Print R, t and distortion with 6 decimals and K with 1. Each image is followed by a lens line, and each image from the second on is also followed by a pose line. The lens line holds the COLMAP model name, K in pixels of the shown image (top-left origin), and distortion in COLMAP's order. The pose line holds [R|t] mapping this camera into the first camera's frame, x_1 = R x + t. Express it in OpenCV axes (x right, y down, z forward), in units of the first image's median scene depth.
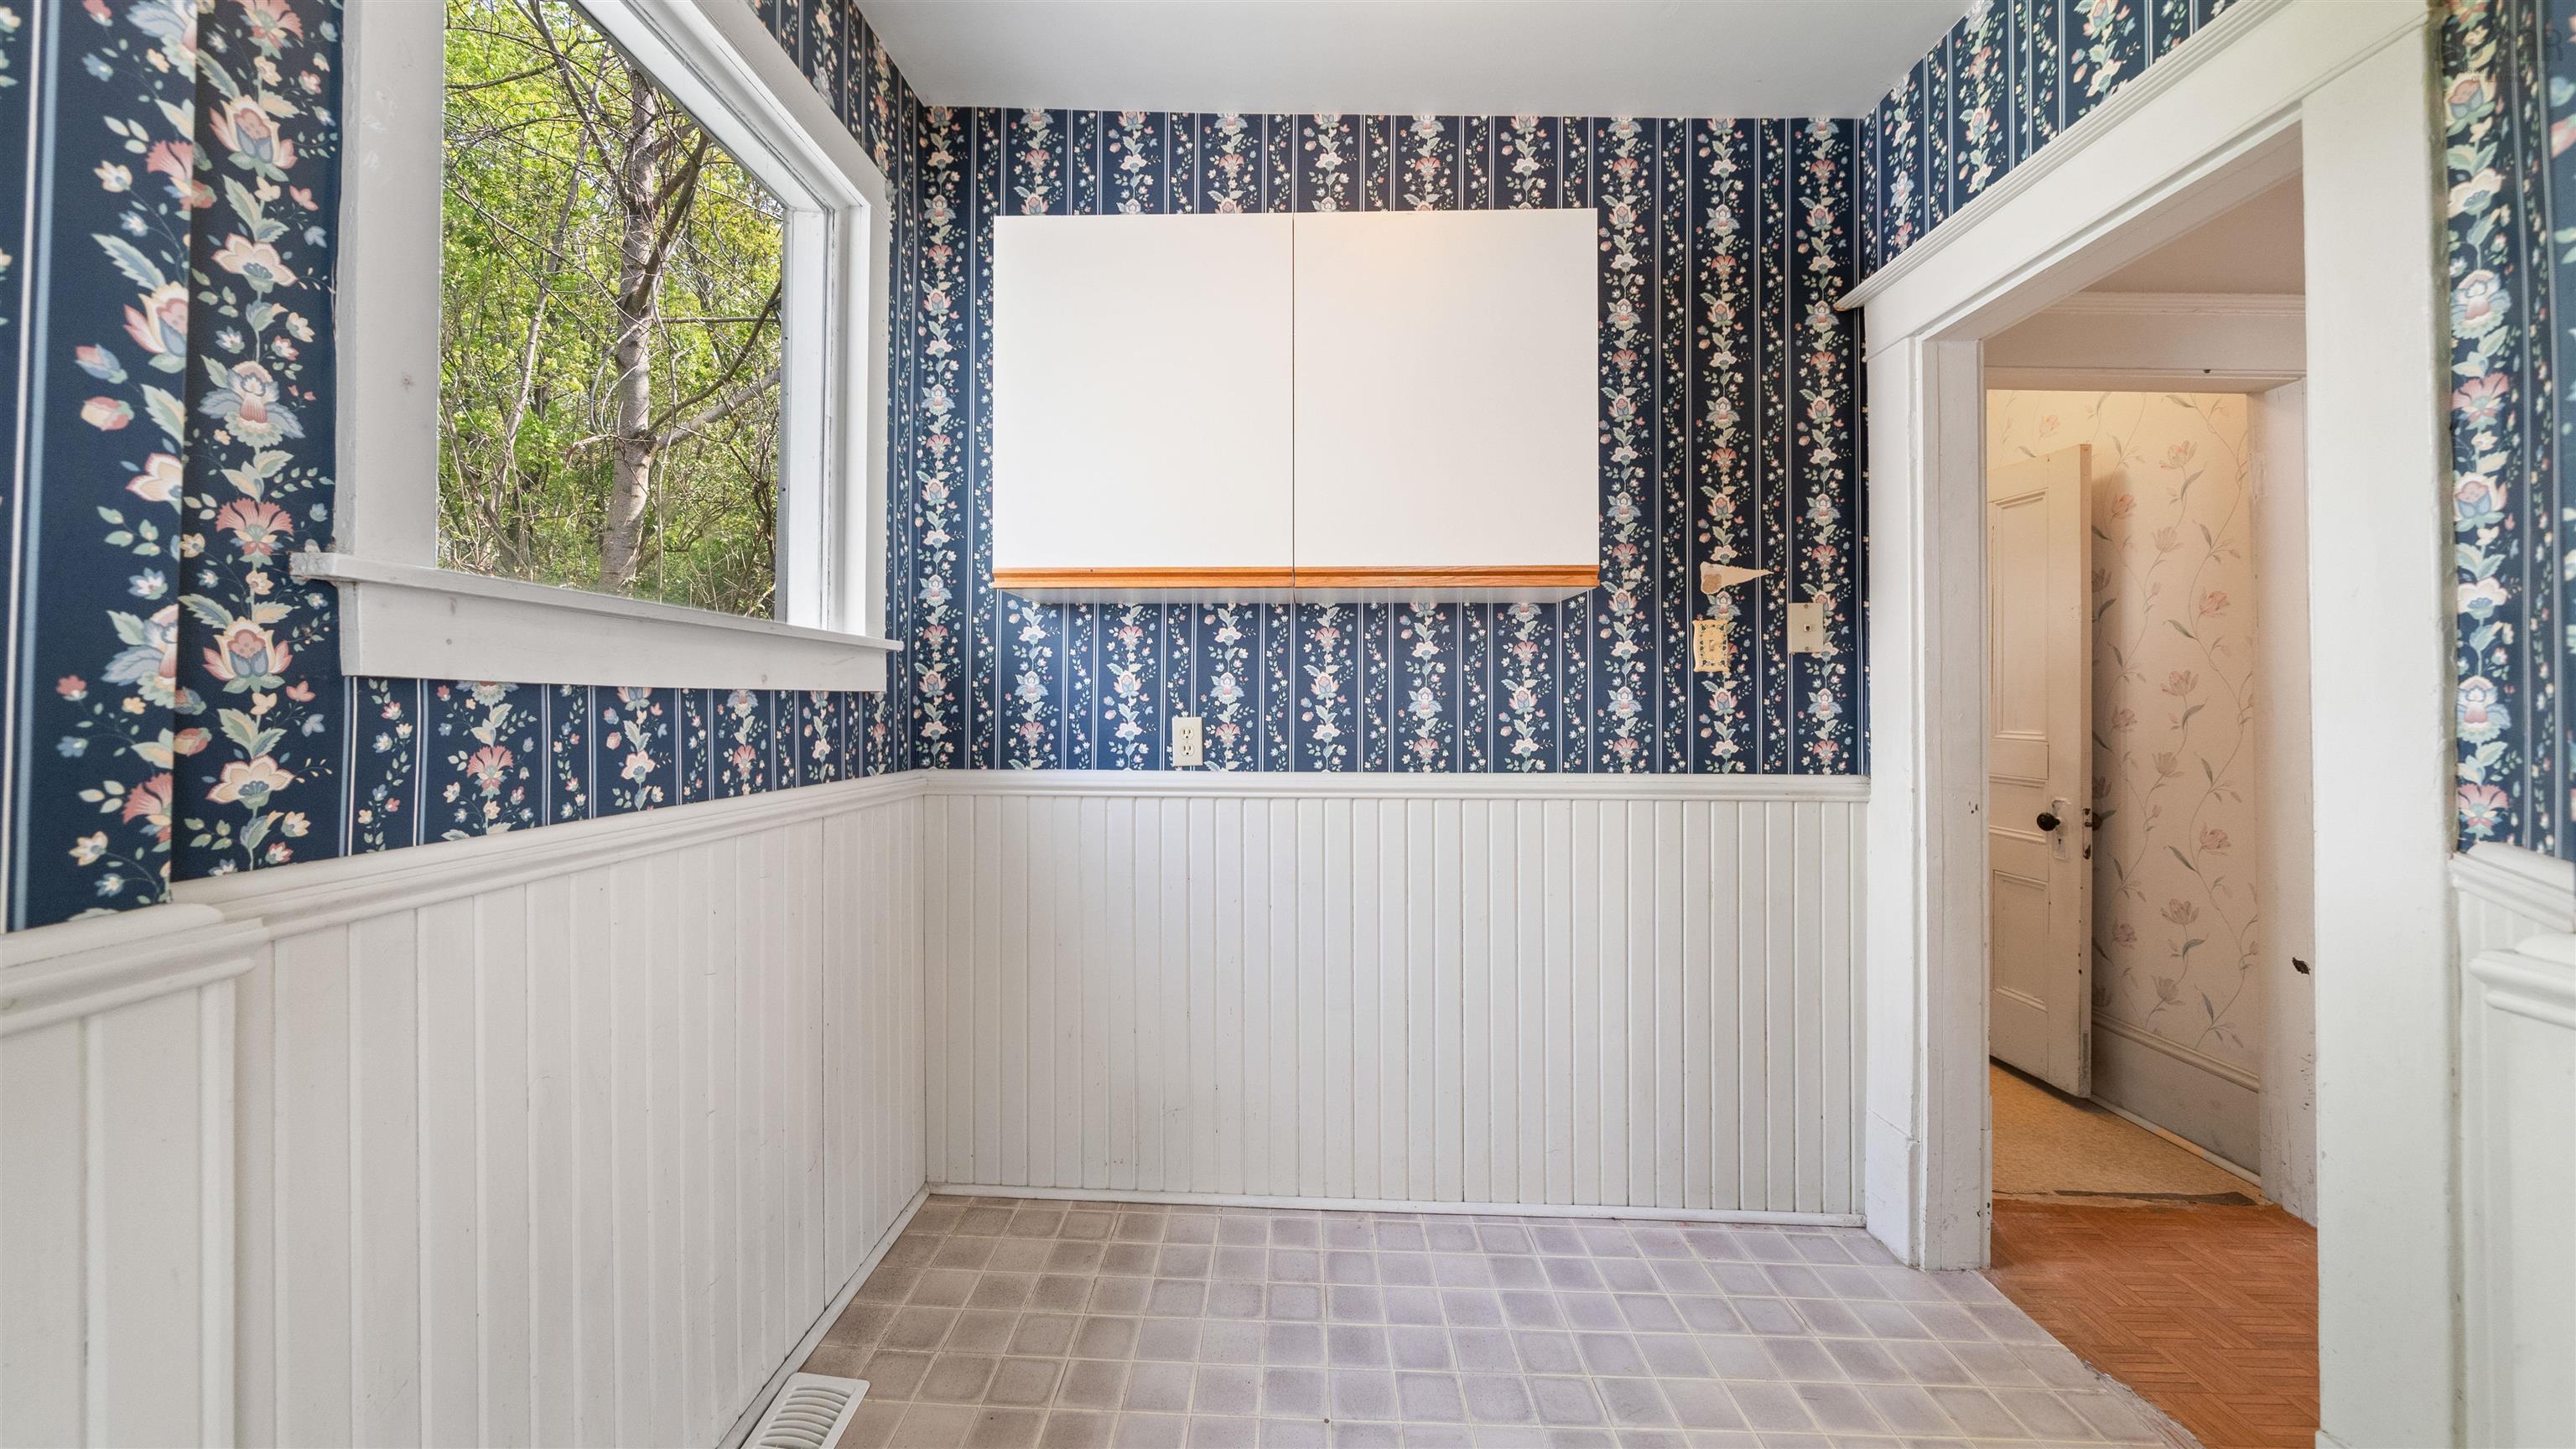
lens RADIAL K [[943.0, 0, 1261.8], [0, 943.0, 689.9], [0, 0, 1]] dist [-0.003724, -0.000382]
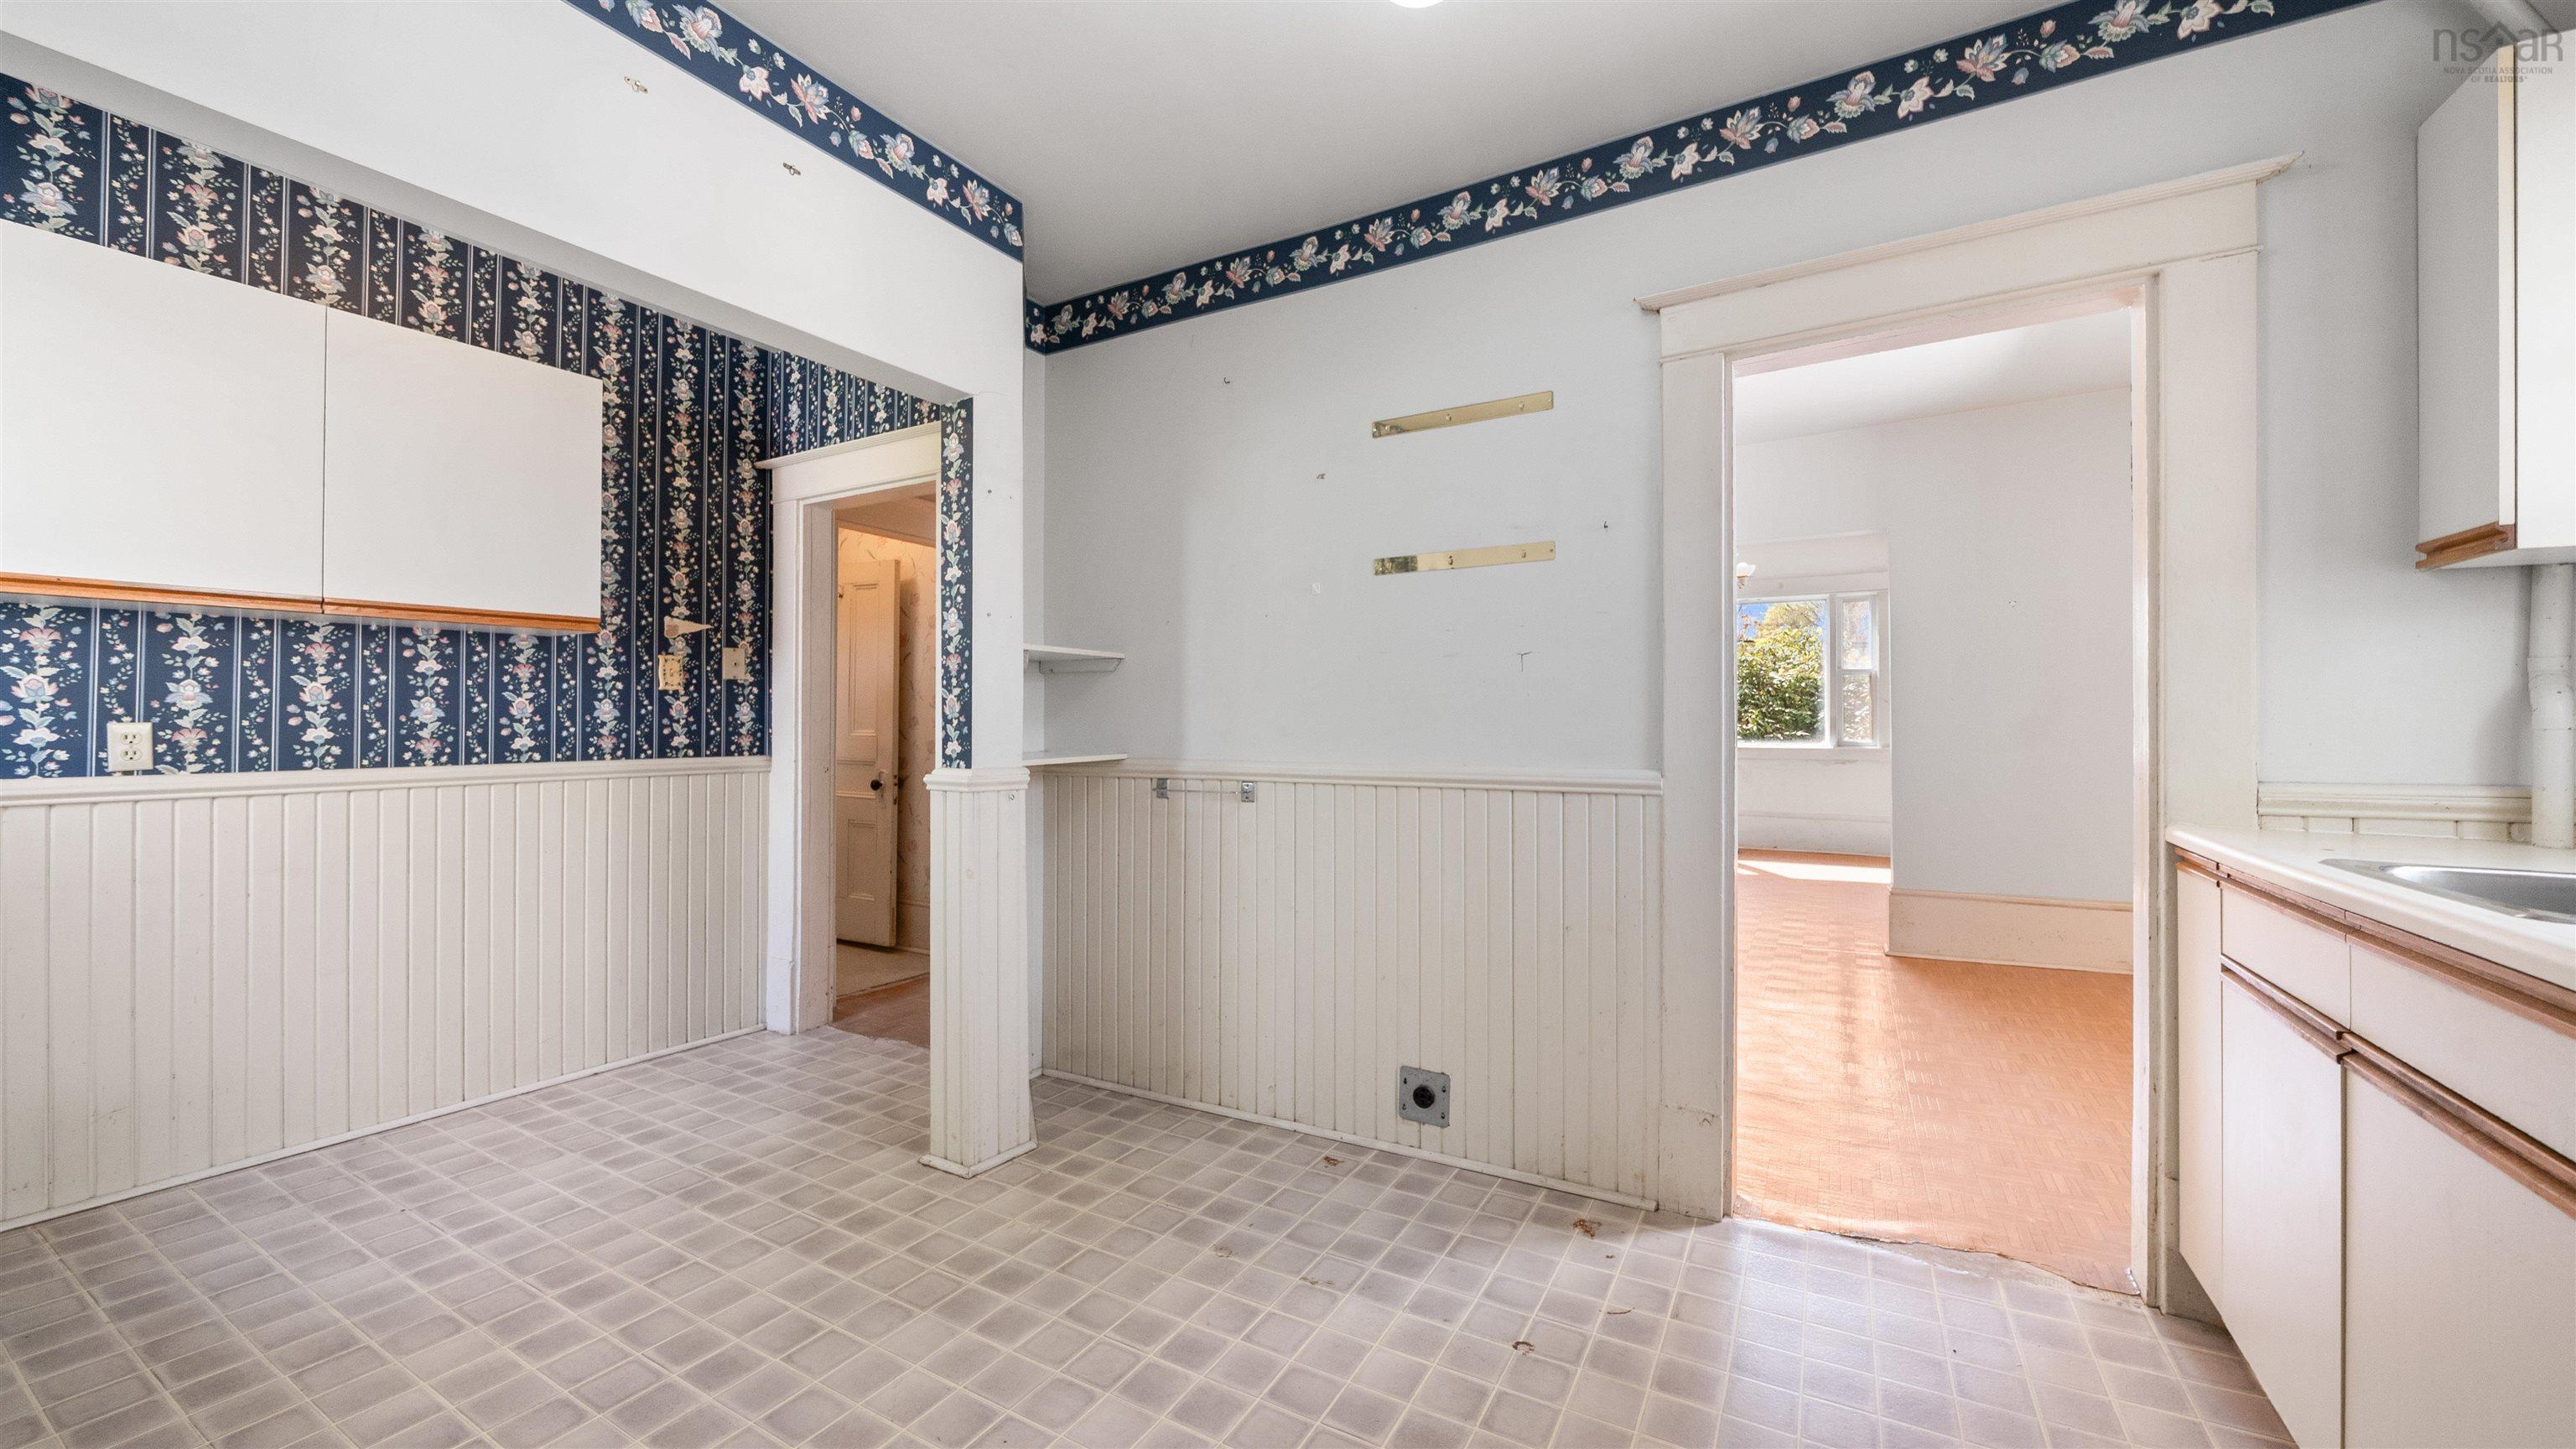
lens RADIAL K [[943.0, 0, 1275.5], [0, 943.0, 714.1], [0, 0, 1]] dist [-0.003724, -0.000382]
pose [[0.488701, 0.002273, 0.872449, -0.357277], [-0.017070, 0.999830, 0.006956, -0.007997], [-0.872285, -0.018292, 0.488656, -0.567157]]
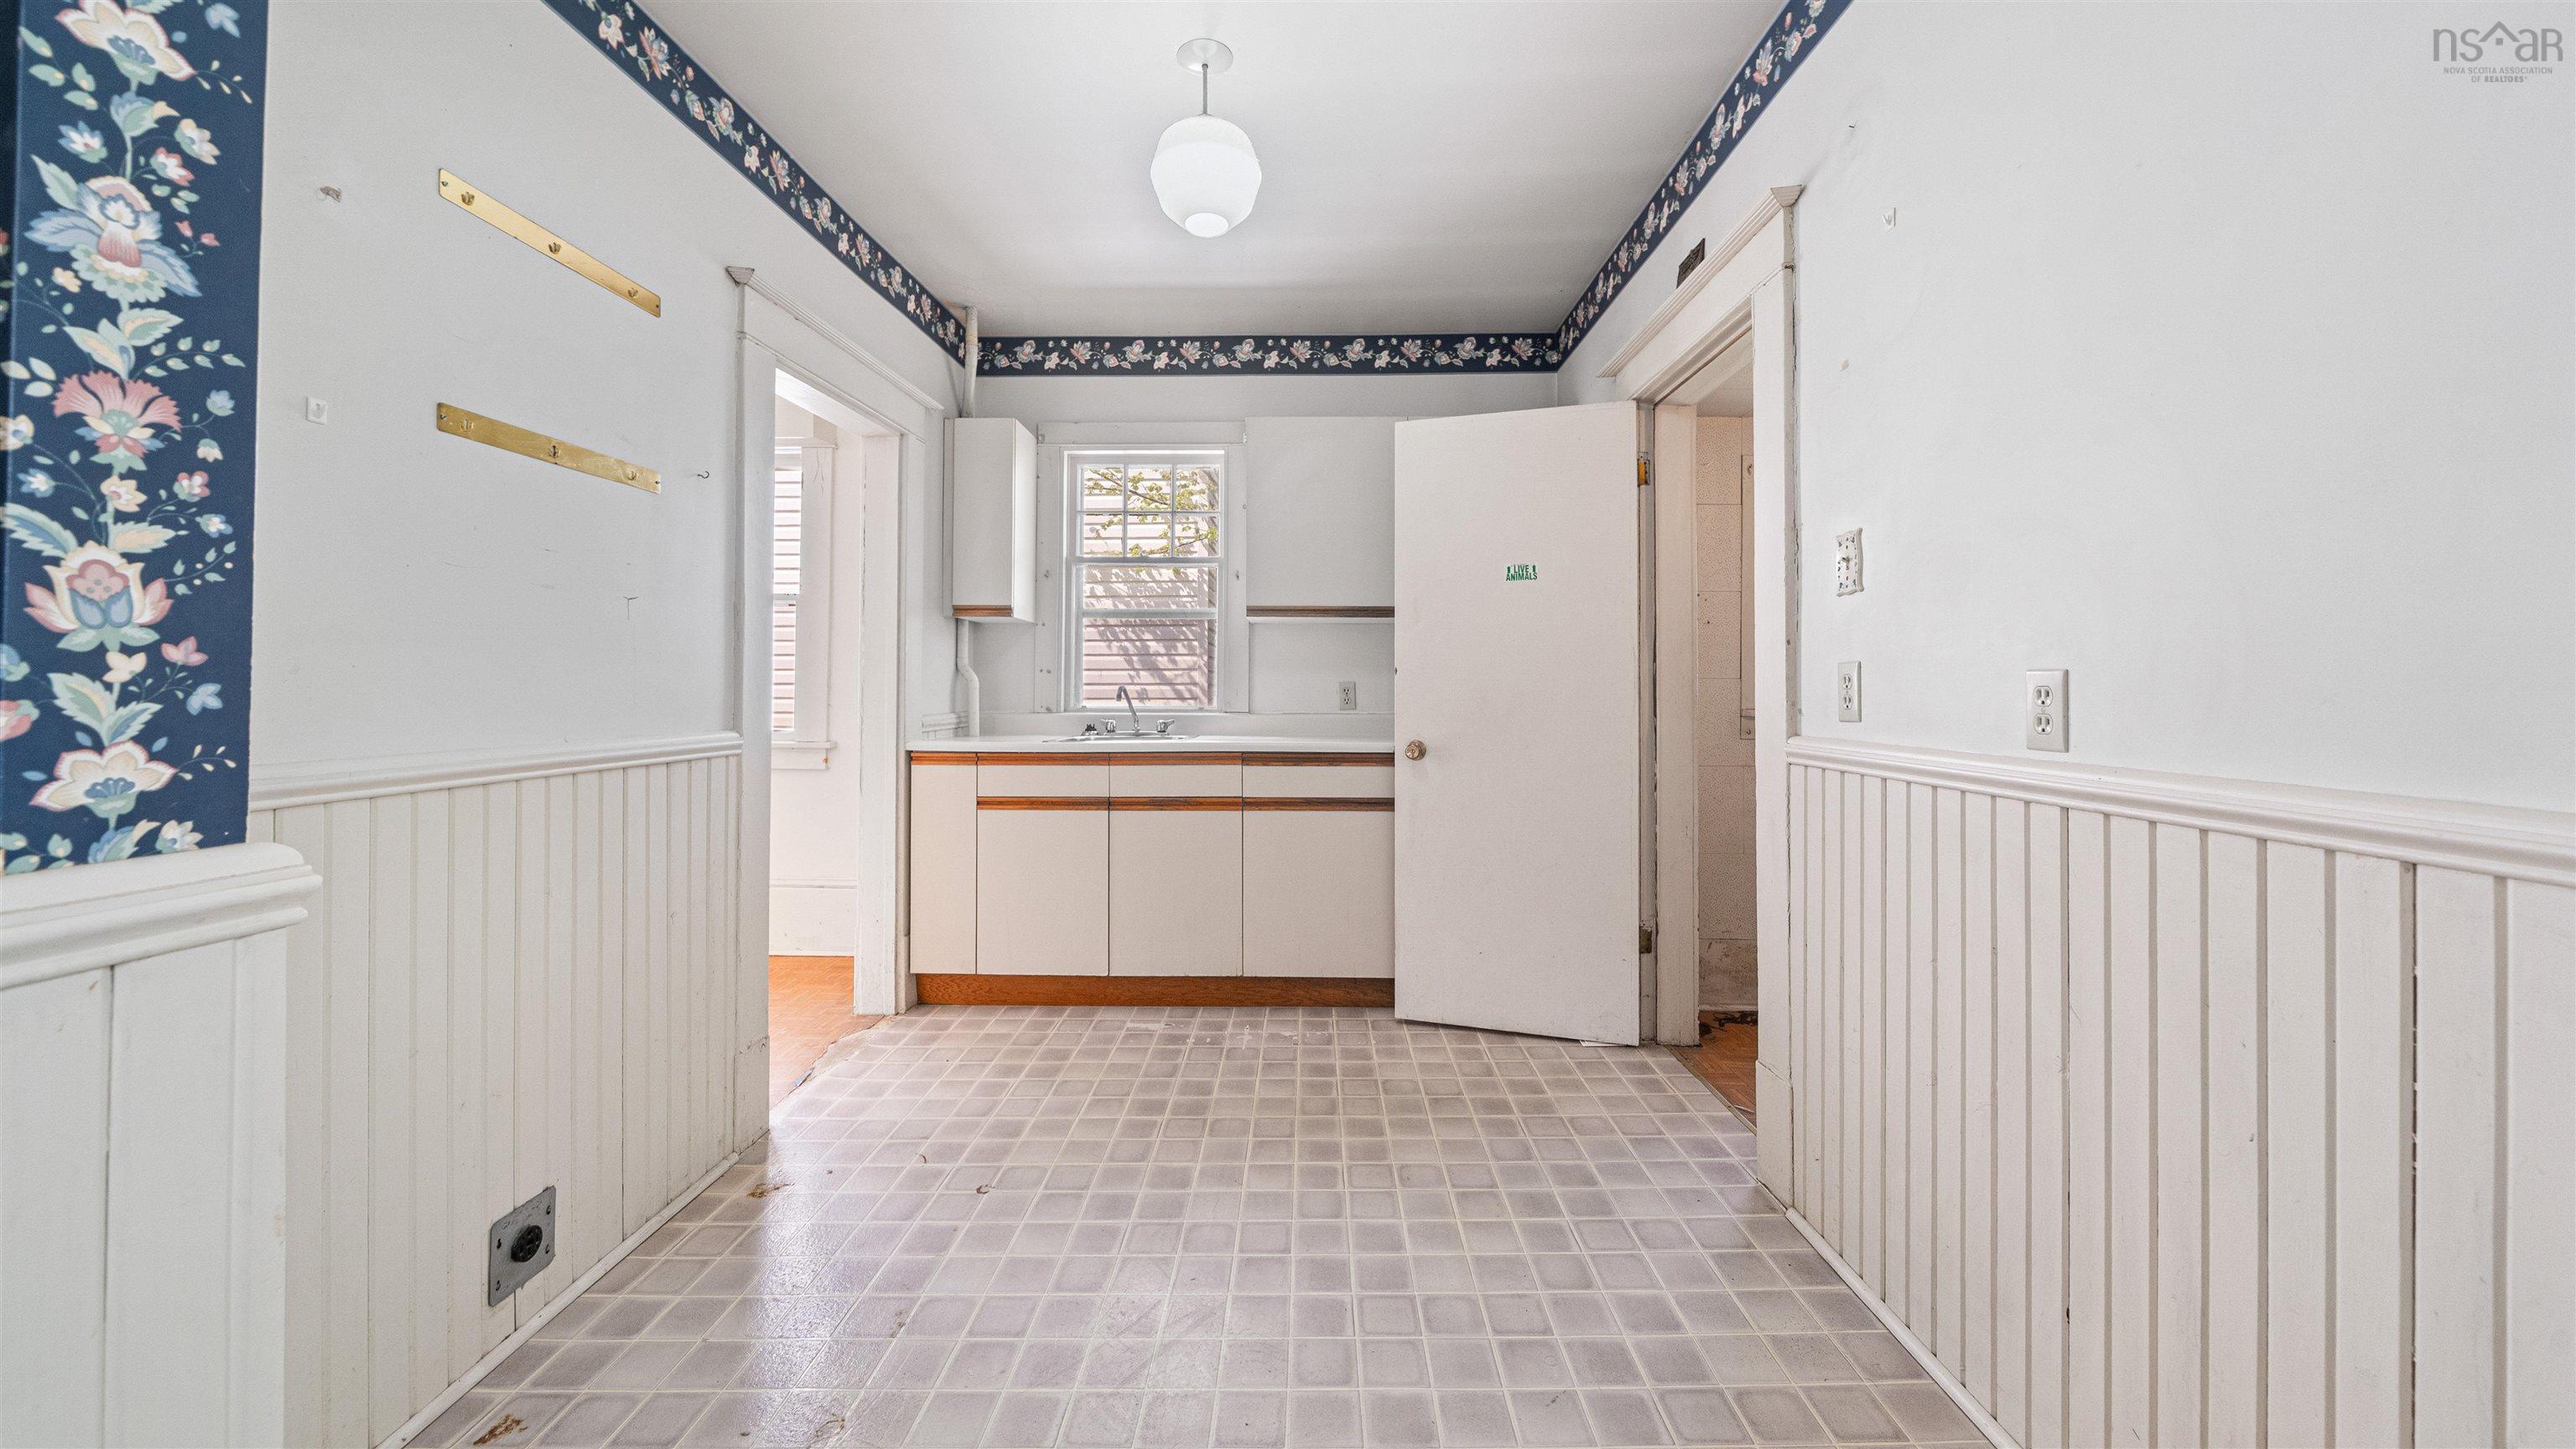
lens RADIAL K [[943.0, 0, 1280.7], [0, 943.0, 698.4], [0, 0, 1]] dist [-0.003724, -0.000382]
pose [[-0.999921, -0.000332, 0.012577, 0.640941], [-0.000478, 0.999933, -0.011592, 0.069960], [-0.012572, -0.011597, -0.999854, 1.894674]]
